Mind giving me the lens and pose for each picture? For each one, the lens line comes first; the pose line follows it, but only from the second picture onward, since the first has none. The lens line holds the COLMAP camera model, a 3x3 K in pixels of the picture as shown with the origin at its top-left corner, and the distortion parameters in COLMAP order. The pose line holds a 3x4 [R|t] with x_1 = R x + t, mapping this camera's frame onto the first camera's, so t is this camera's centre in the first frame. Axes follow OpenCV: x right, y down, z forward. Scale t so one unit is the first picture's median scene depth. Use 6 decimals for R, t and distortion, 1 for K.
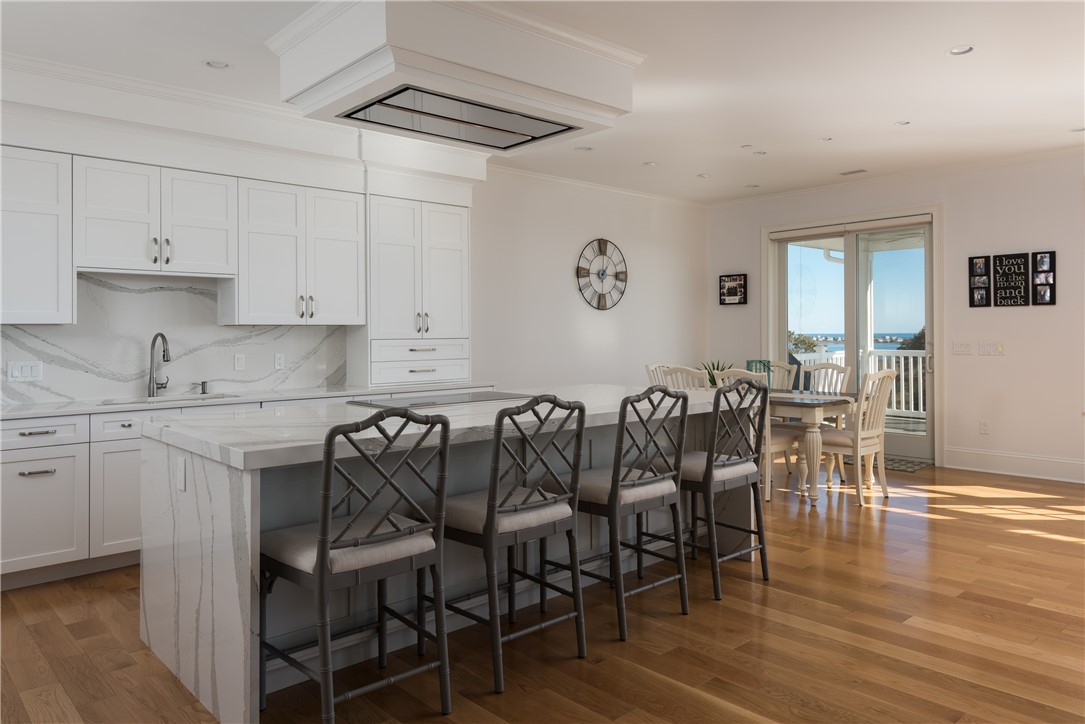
lens RADIAL K [[732.0, 0, 575.2], [0, 732.0, 329.0], [0, 0, 1]] dist [0.015077, -0.005498]
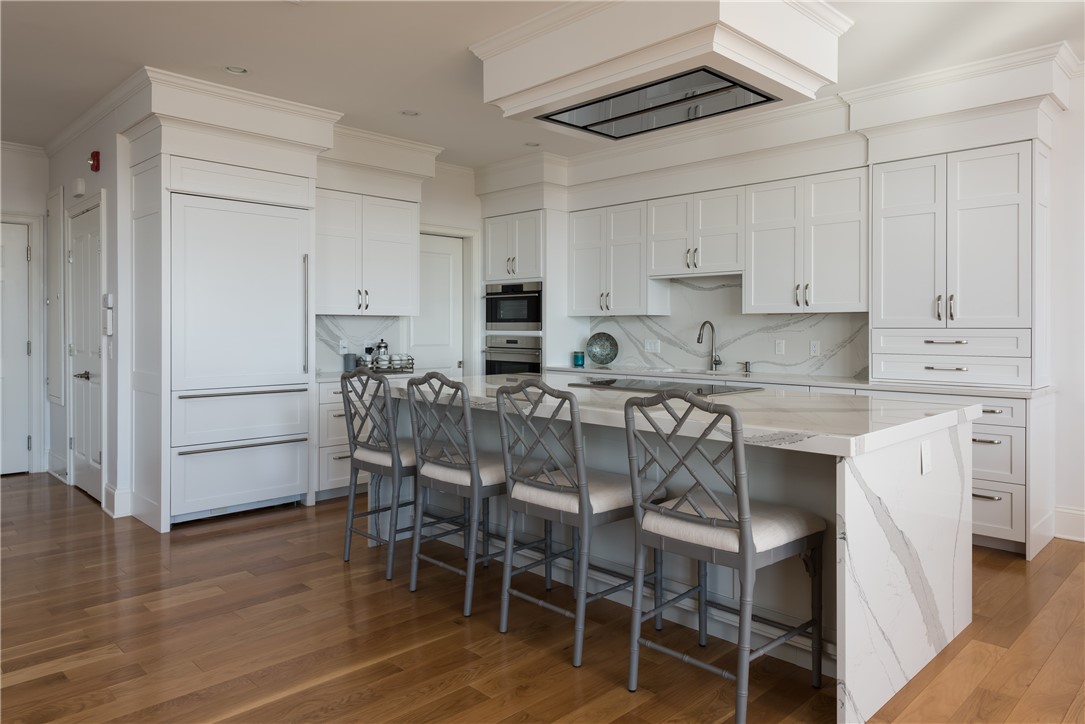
lens RADIAL K [[732.0, 0, 575.2], [0, 732.0, 329.0], [0, 0, 1]] dist [0.015077, -0.005498]
pose [[0.037808, 0.010579, -0.999229, 0.669064], [0.005716, 0.999925, 0.010802, 0.004209], [0.999269, -0.006120, 0.037745, 0.677497]]
